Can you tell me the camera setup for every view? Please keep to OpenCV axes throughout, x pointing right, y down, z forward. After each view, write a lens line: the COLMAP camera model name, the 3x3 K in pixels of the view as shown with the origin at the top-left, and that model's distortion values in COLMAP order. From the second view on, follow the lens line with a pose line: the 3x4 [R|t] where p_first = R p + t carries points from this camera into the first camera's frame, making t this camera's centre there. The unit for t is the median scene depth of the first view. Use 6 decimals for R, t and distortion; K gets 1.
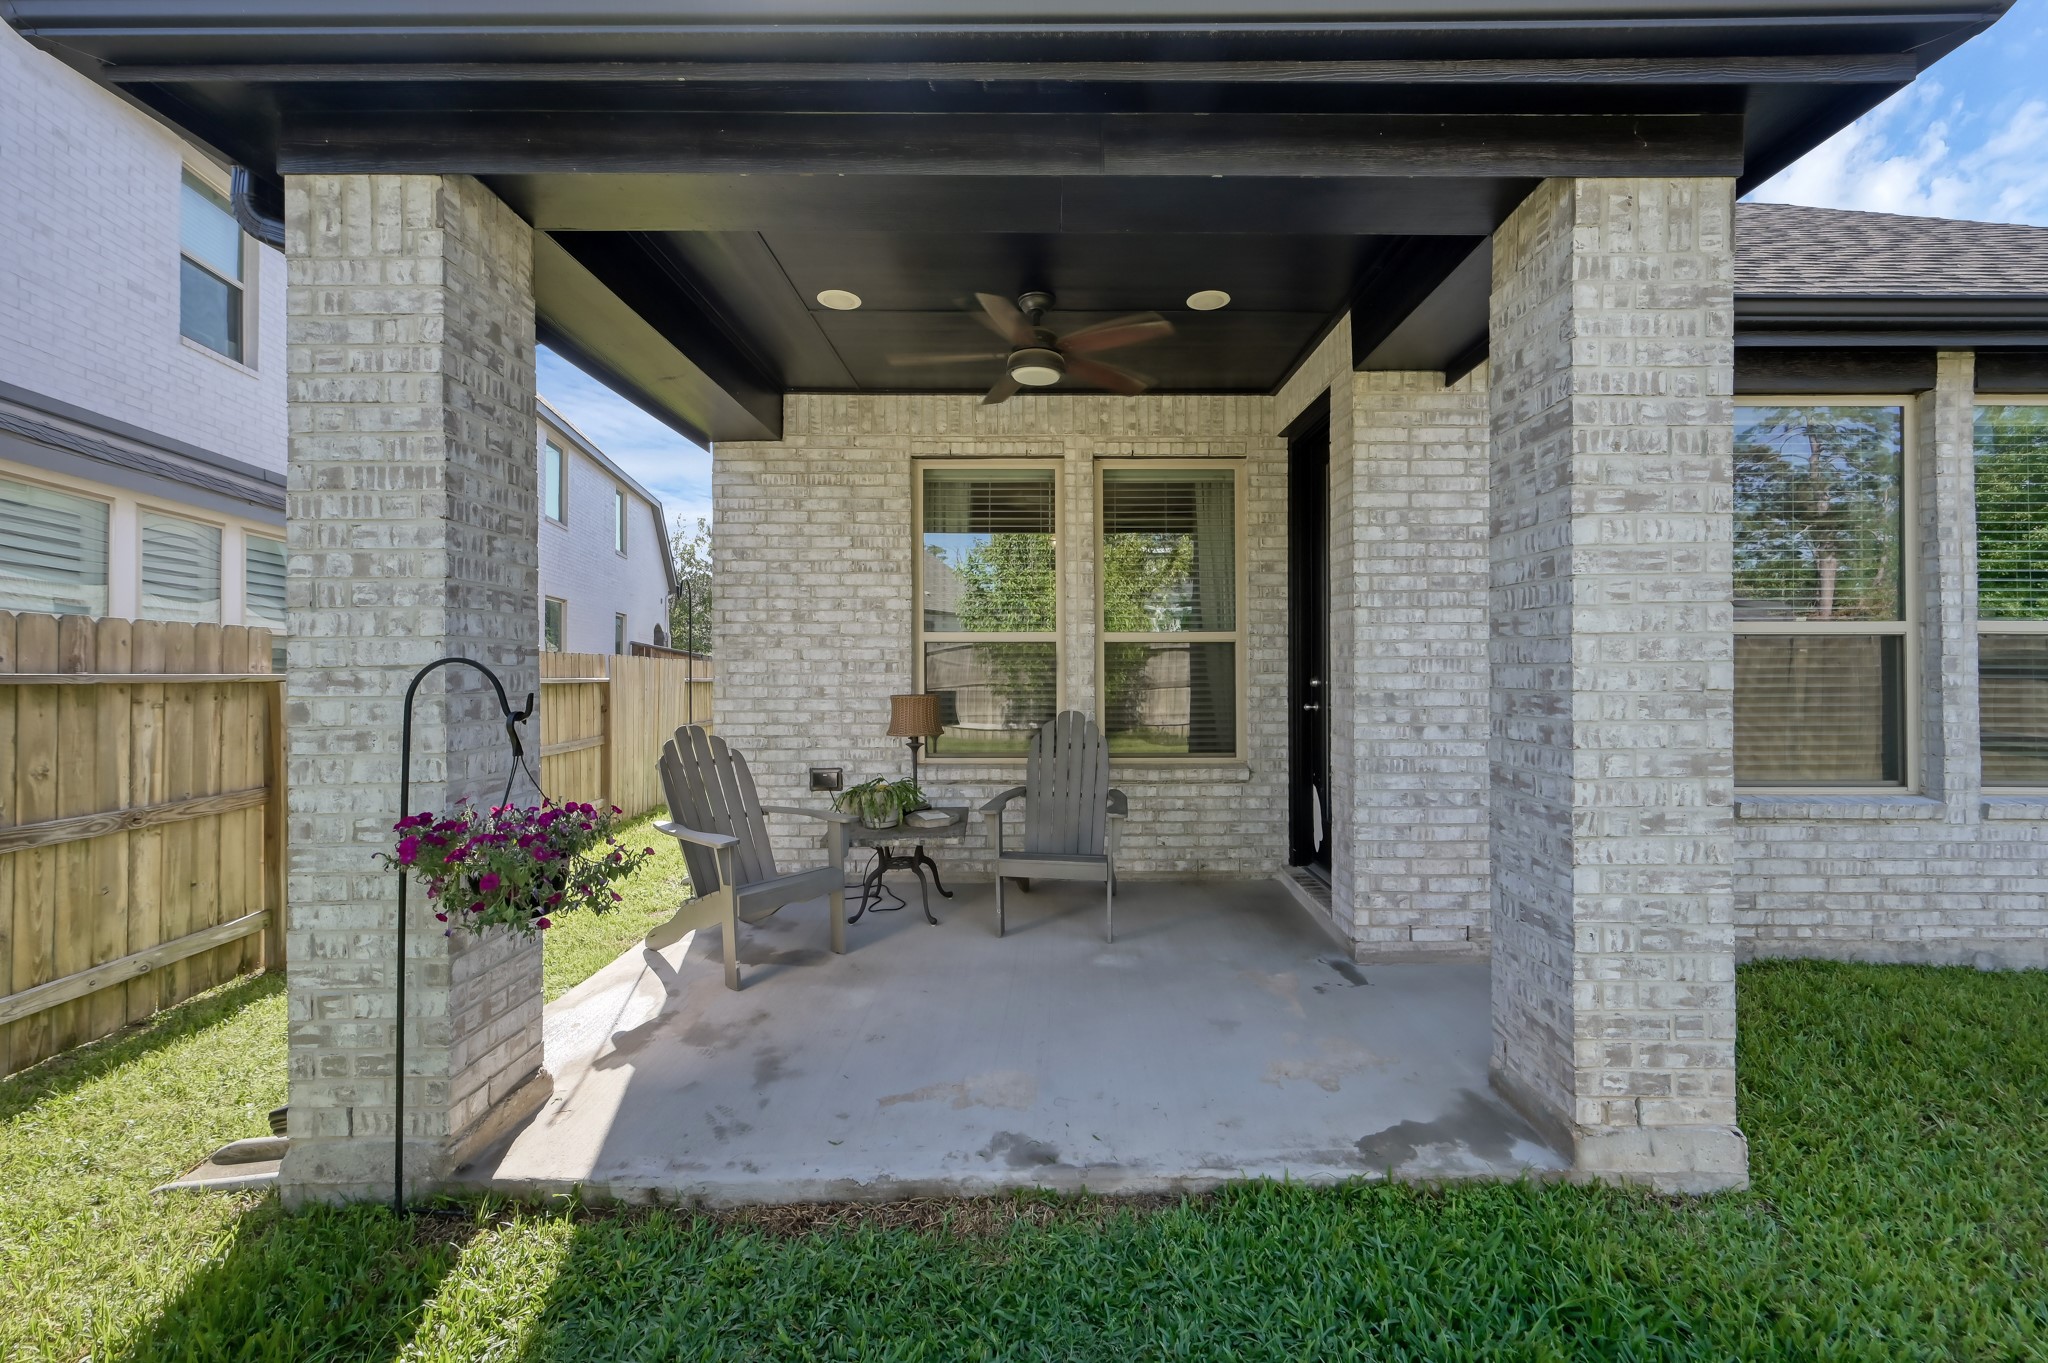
lens RADIAL K [[817.0, 0, 1047.0], [0, 817.0, 673.7], [0, 0, 1]] dist [-0.000969, -0.000301]
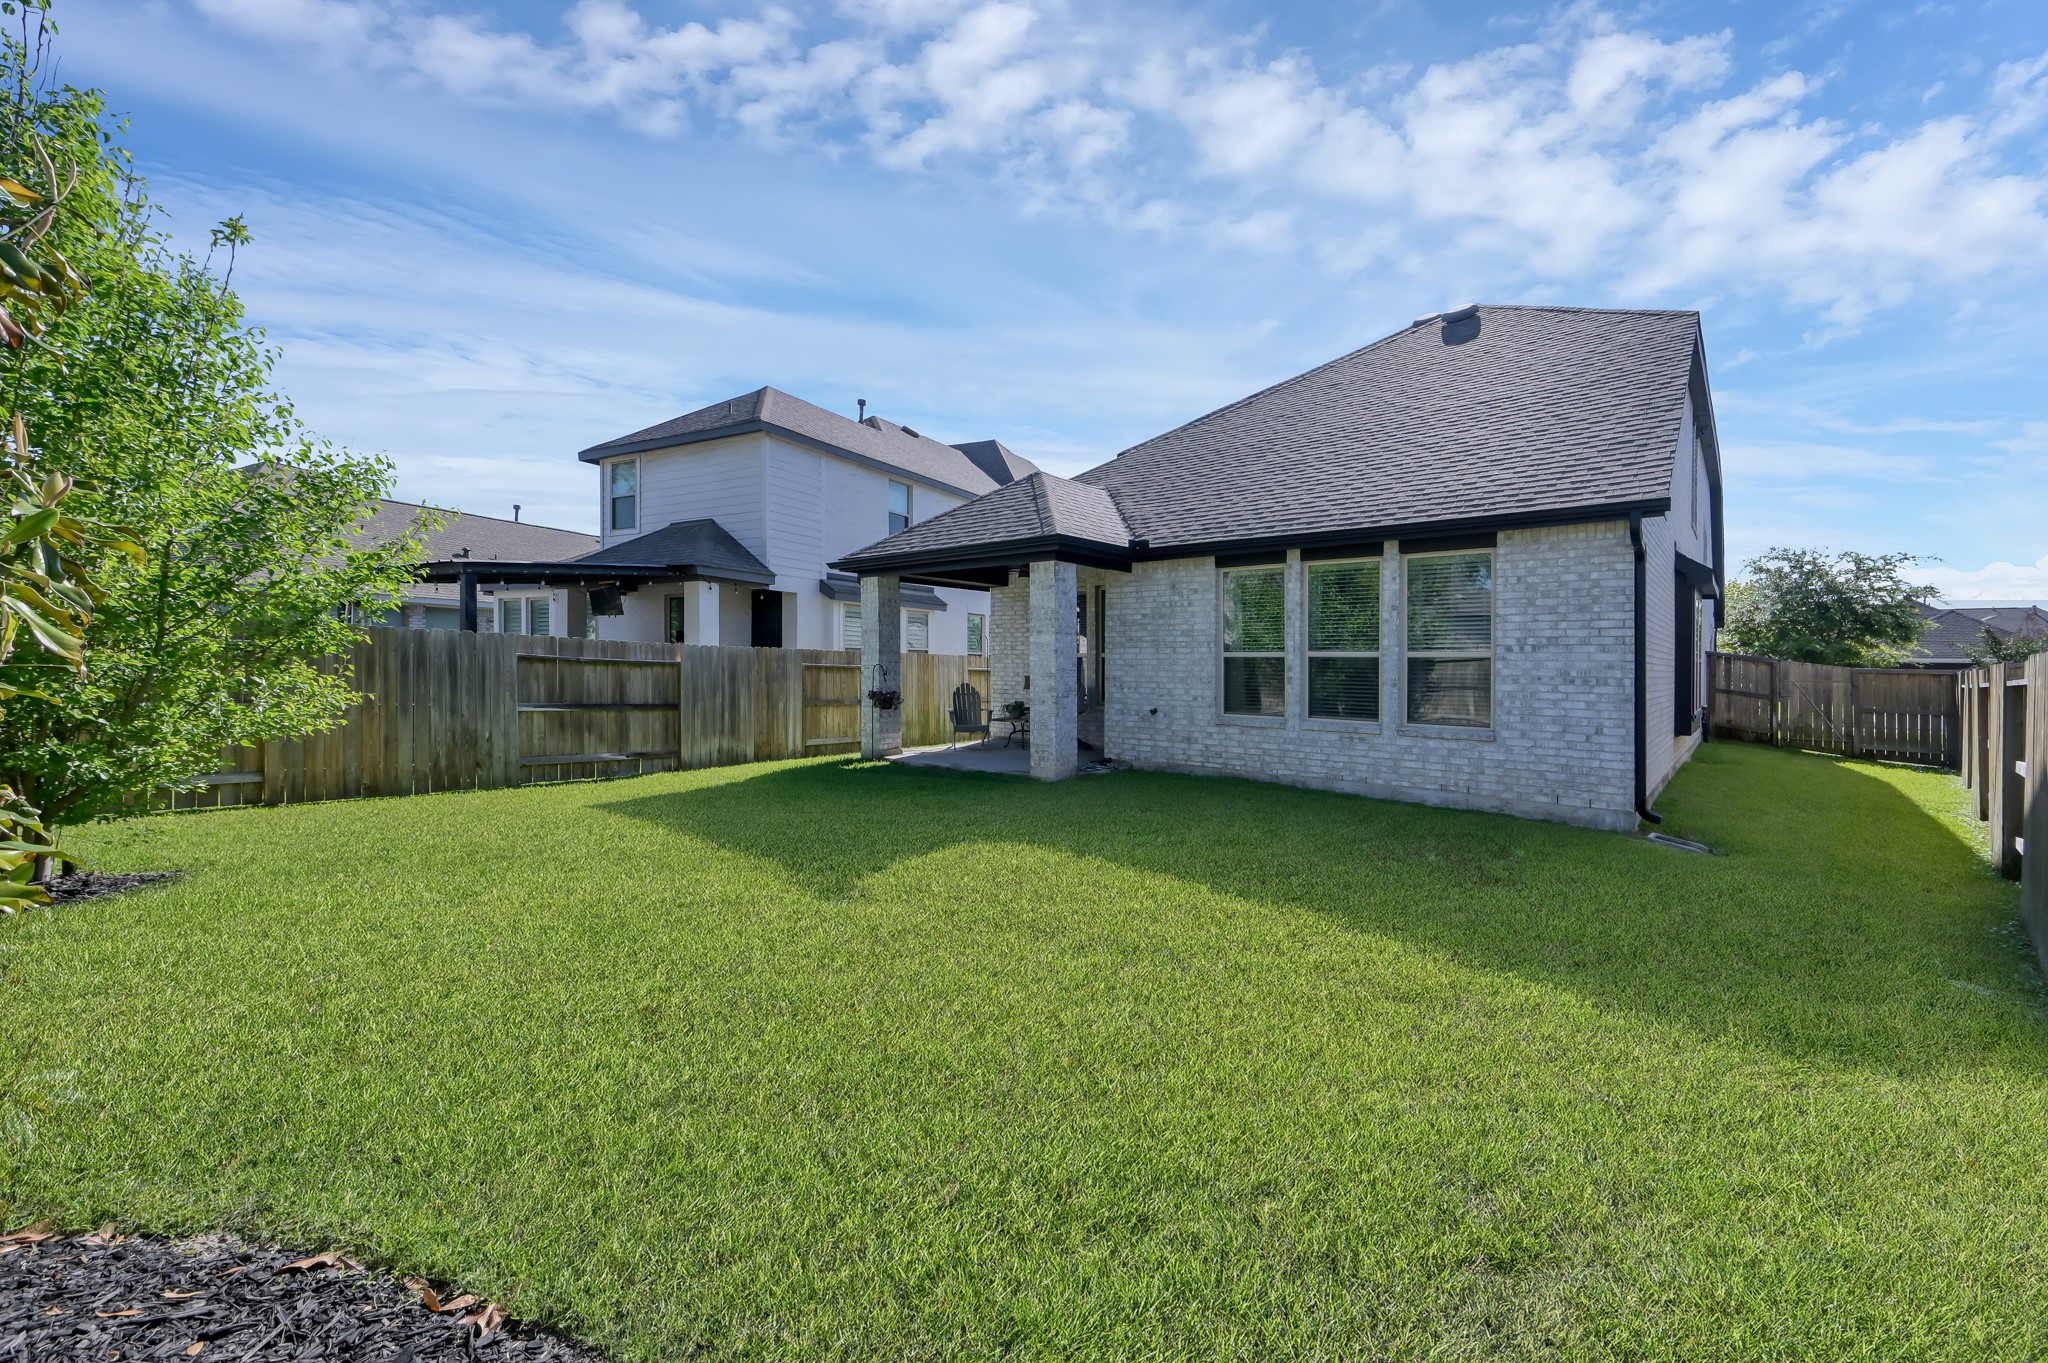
lens RADIAL K [[817.0, 0, 1047.0], [0, 817.0, 673.7], [0, 0, 1]] dist [-0.000969, -0.000301]
pose [[0.767207, 0.015101, -0.641222, 2.176507], [-0.013360, 0.999882, 0.007562, -0.005716], [0.641261, 0.002766, 0.767318, -1.481178]]
